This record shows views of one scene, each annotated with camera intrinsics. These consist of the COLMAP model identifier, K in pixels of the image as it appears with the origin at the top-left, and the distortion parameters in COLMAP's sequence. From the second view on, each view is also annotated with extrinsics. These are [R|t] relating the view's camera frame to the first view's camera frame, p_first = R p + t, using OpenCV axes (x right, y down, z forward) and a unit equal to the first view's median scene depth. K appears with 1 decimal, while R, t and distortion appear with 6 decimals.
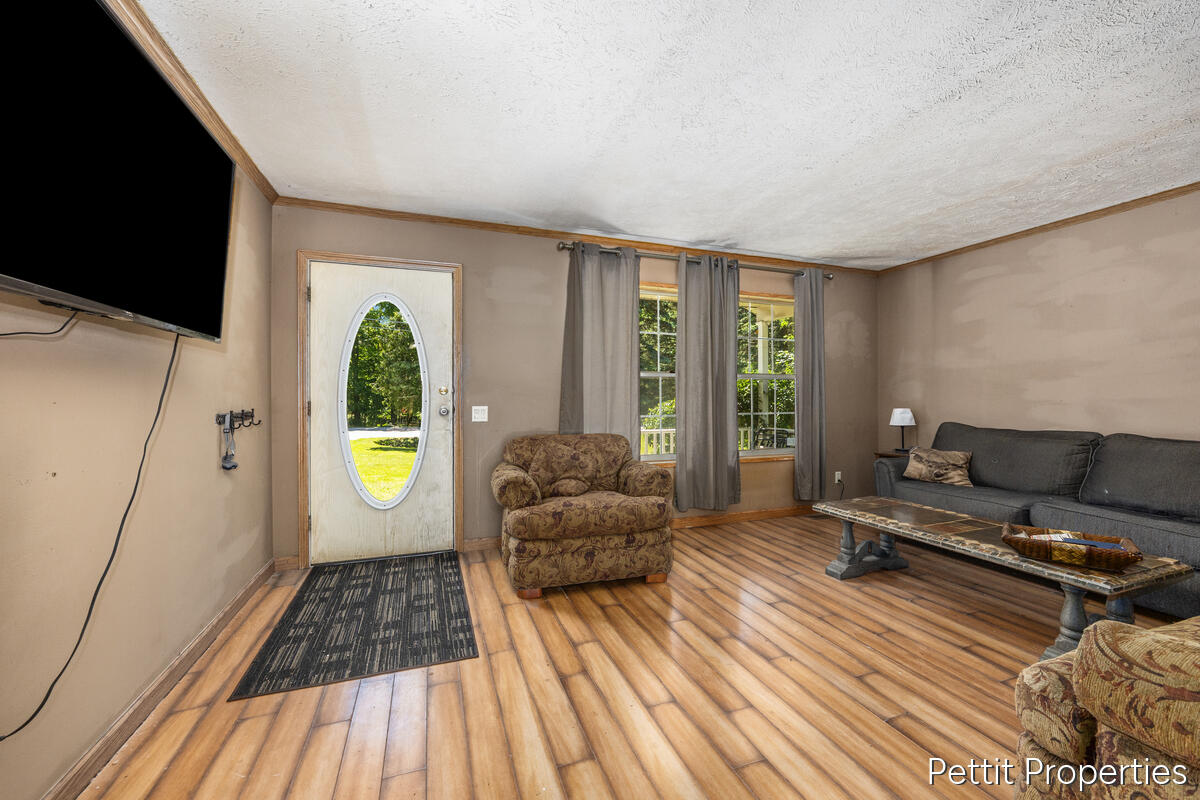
lens RADIAL K [[482.4, 0, 599.6], [0, 482.4, 398.9], [0, 0, 1]] dist [-0.001659, -0.000077]
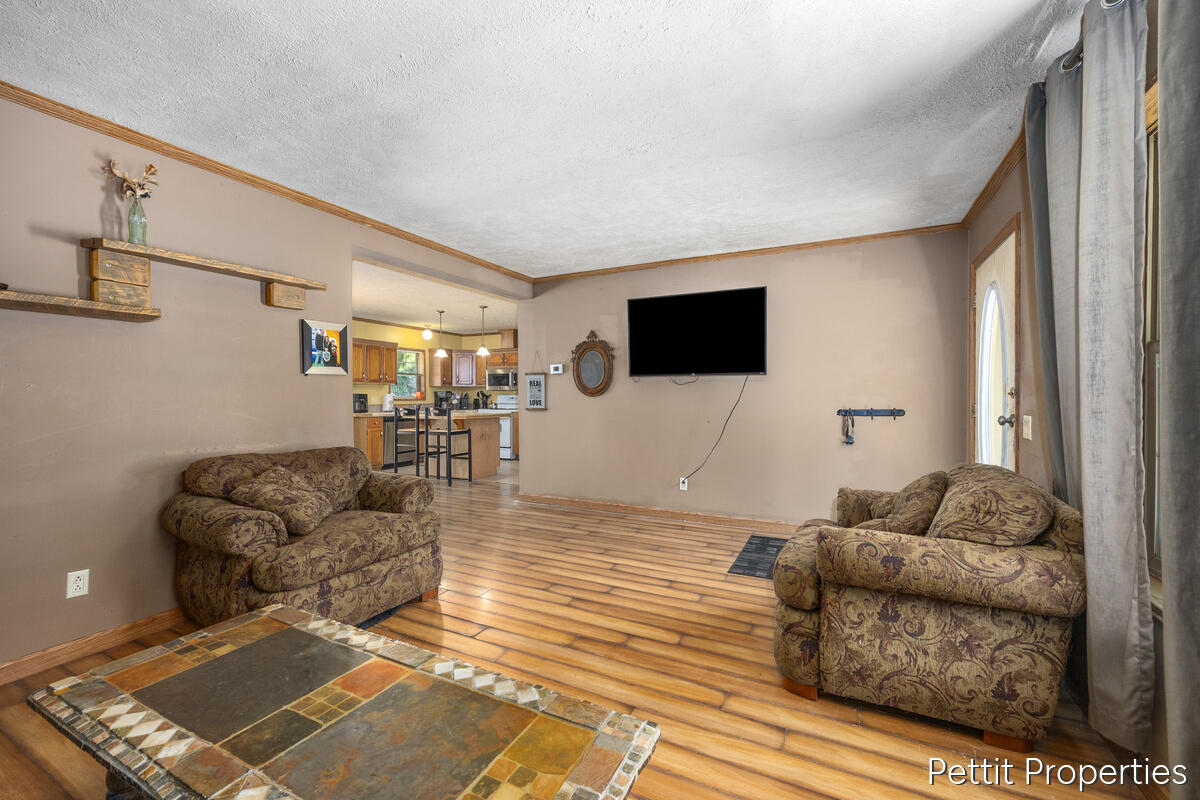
lens RADIAL K [[482.4, 0, 600.1], [0, 482.4, 397.7], [0, 0, 1]] dist [-0.001659, -0.000077]
pose [[-0.731551, 0.007991, -0.681740, 1.041233], [0.003926, 0.999964, 0.007508, -0.025844], [0.681775, 0.002816, -0.731556, 1.788119]]
